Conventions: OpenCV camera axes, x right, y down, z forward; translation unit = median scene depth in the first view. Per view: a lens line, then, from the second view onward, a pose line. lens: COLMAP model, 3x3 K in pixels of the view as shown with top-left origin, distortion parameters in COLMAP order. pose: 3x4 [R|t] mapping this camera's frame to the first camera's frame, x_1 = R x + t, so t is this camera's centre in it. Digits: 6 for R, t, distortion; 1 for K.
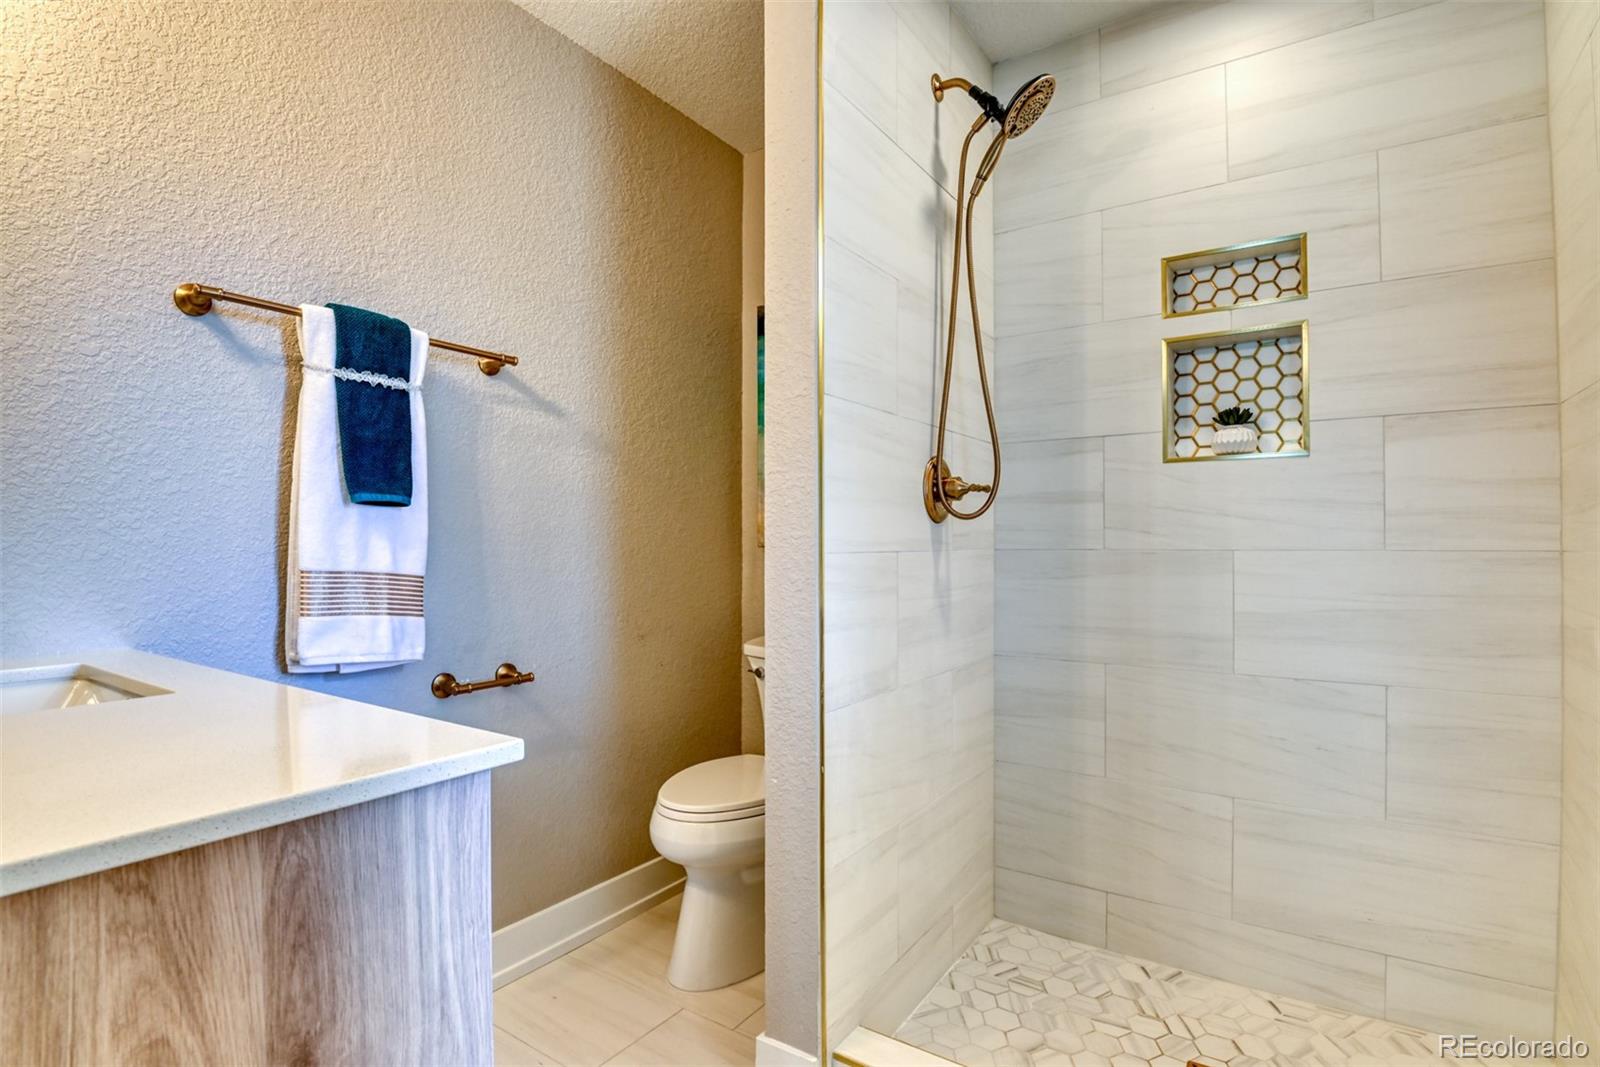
lens RADIAL K [[790.5, 0, 802.2], [0, 790.5, 536.3], [0, 0, 1]] dist [-0.029509, -0.002793]
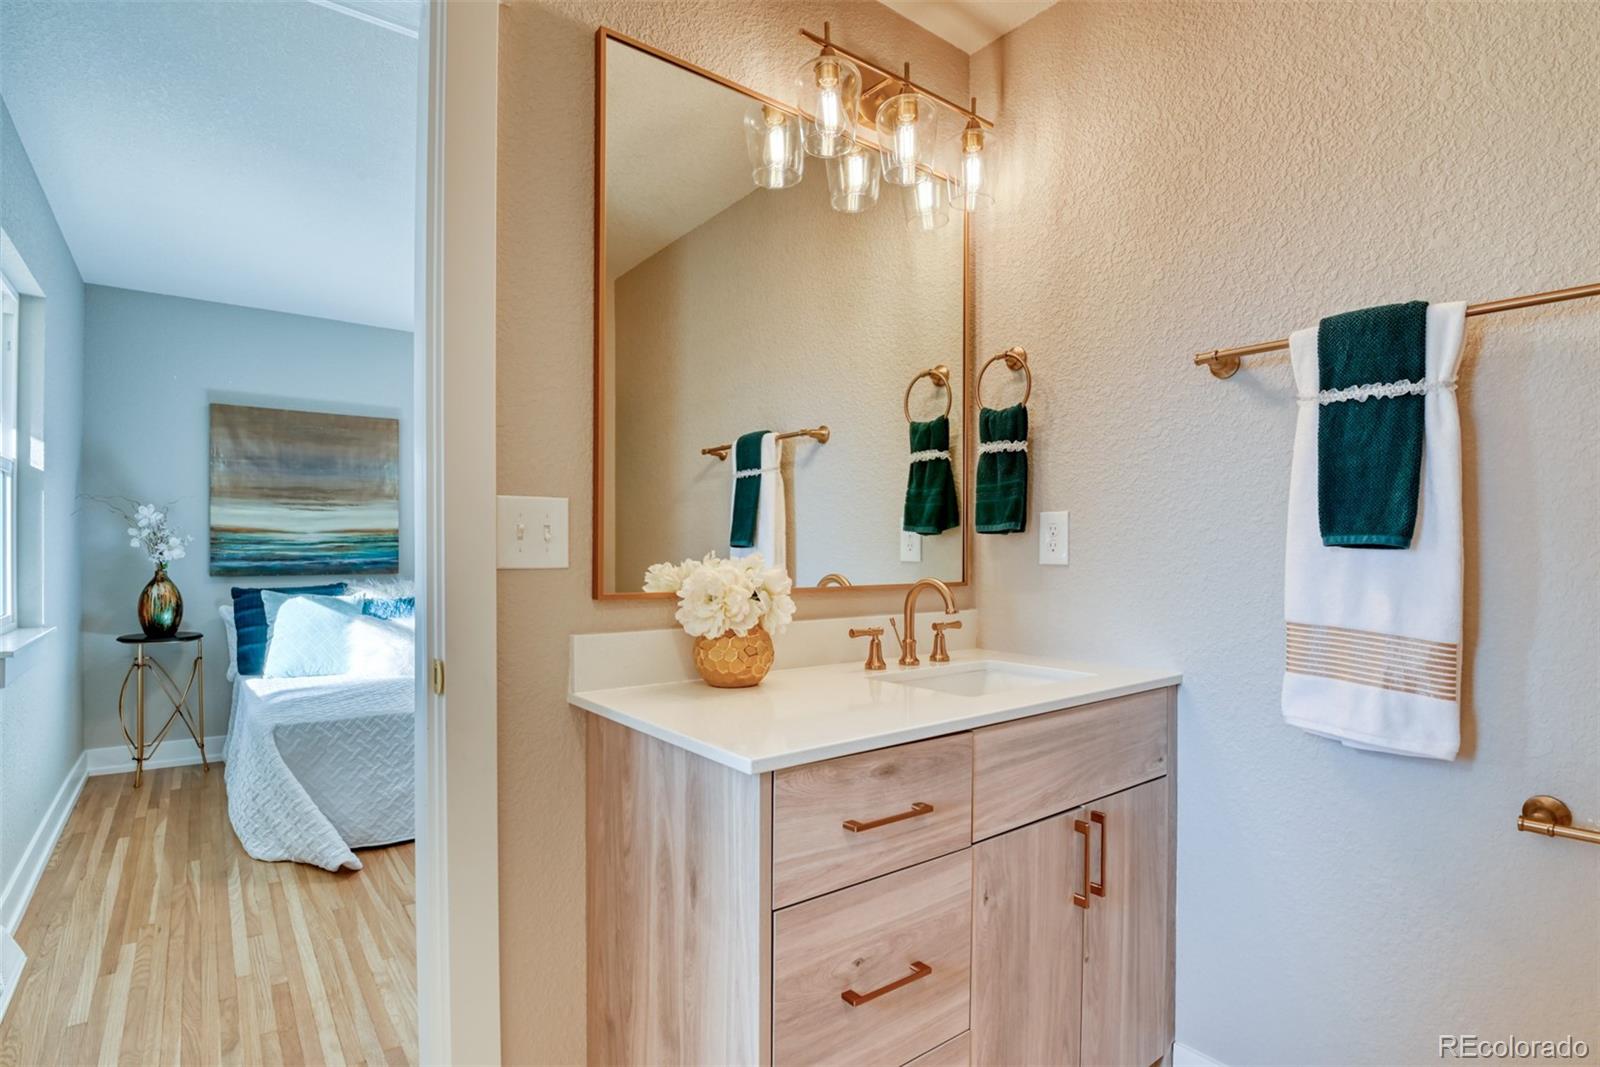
lens RADIAL K [[790.5, 0, 801.0], [0, 790.5, 551.1], [0, 0, 1]] dist [-0.029509, -0.002793]
pose [[-0.323243, -0.001154, -0.946315, 0.409114], [0.004437, 0.999986, -0.002735, -0.038371], [0.946306, -0.005083, -0.323233, 0.725622]]
